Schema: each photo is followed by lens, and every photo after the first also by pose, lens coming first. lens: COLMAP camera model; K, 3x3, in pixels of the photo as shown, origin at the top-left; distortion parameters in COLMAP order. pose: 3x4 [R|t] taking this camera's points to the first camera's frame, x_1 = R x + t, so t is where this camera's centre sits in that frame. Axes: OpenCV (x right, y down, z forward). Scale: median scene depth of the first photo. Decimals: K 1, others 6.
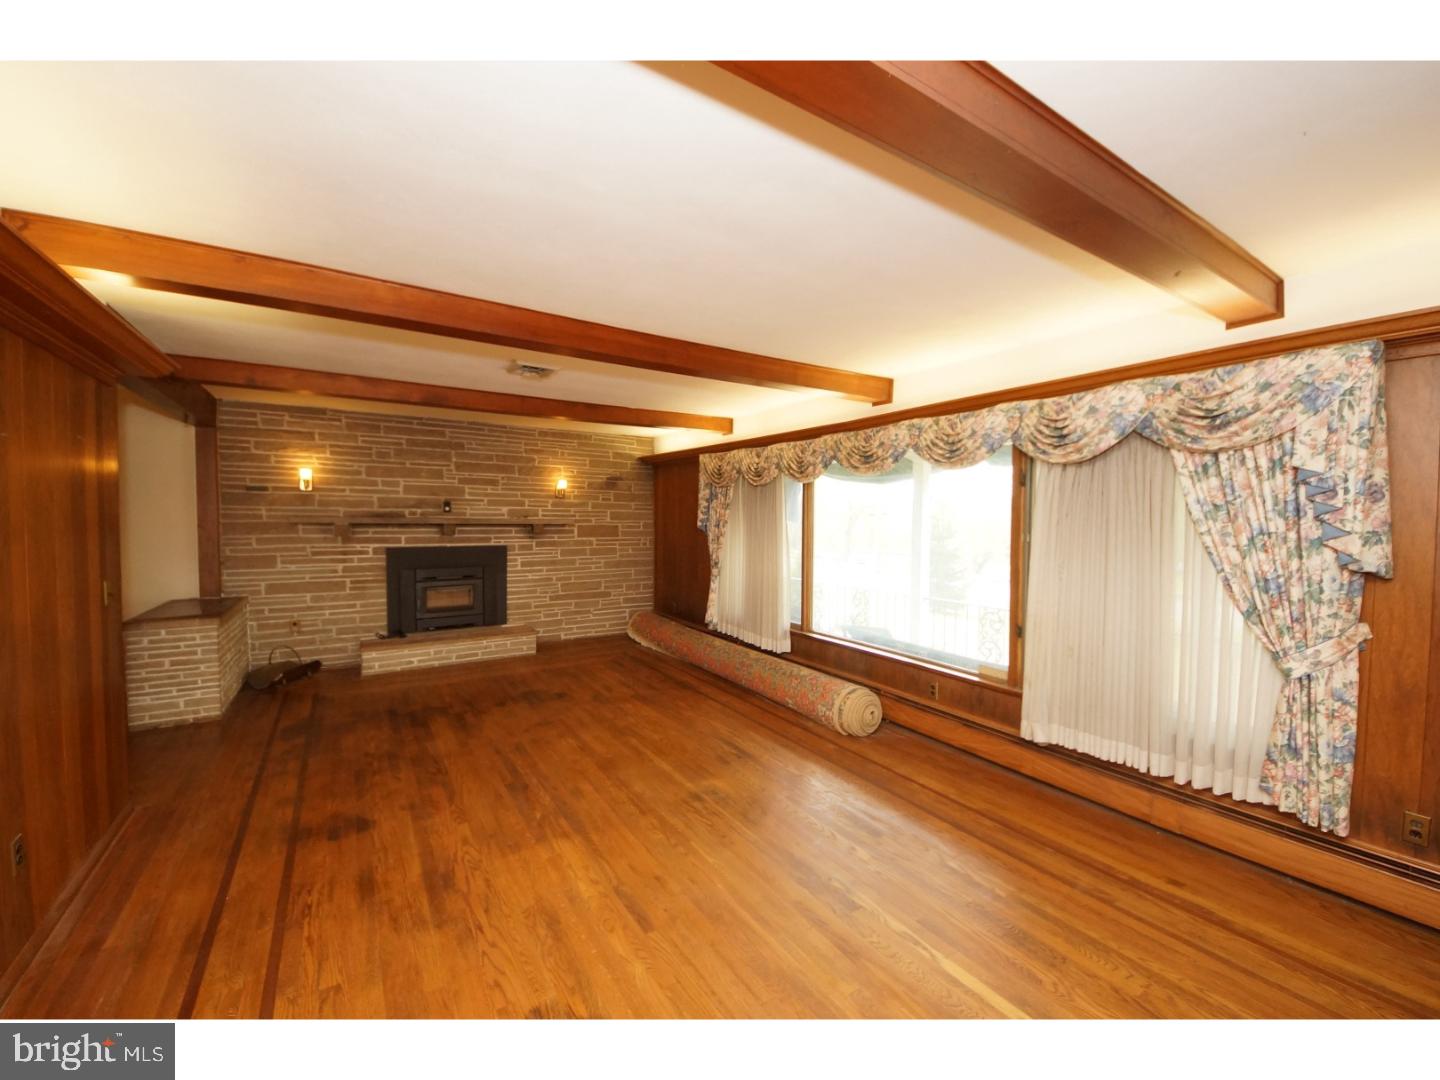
lens RADIAL K [[523.2, 0, 694.3], [0, 523.2, 536.6], [0, 0, 1]] dist [0.041028, -0.021686]
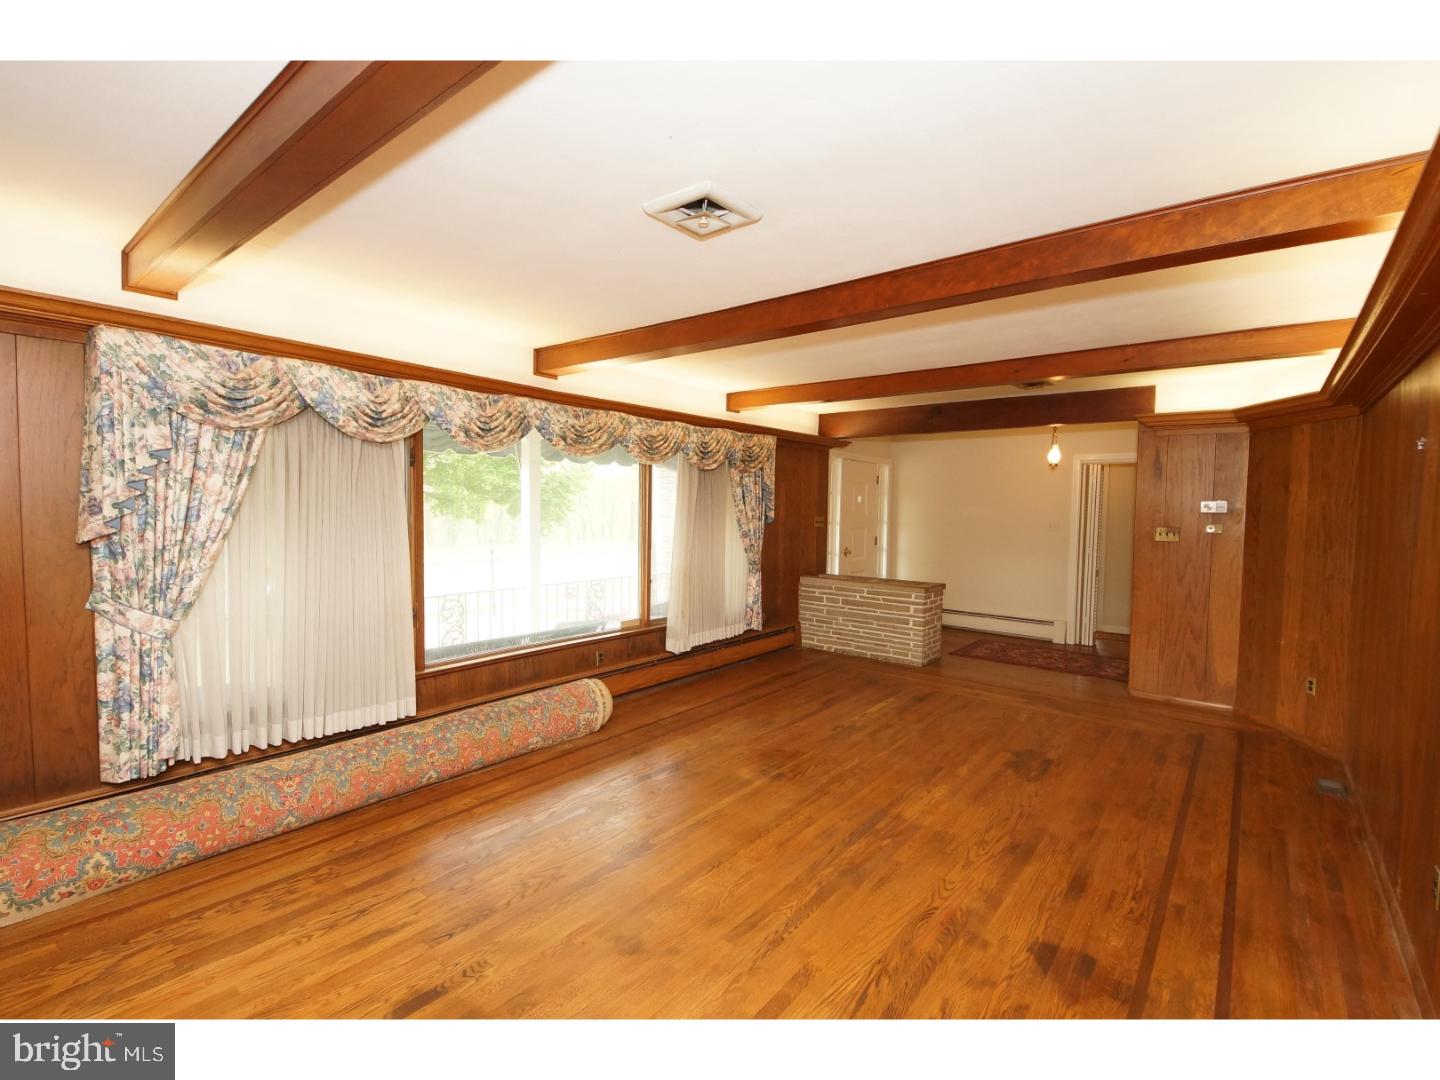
lens RADIAL K [[634.5, 0, 722.2], [0, 634.5, 535.3], [0, 0, 1]] dist [0.000225, -0.017473]
pose [[-0.289971, -0.047450, 0.955858, -0.951215], [0.028874, 0.997882, 0.058295, -0.039064], [-0.956600, 0.044504, -0.287987, 1.224621]]
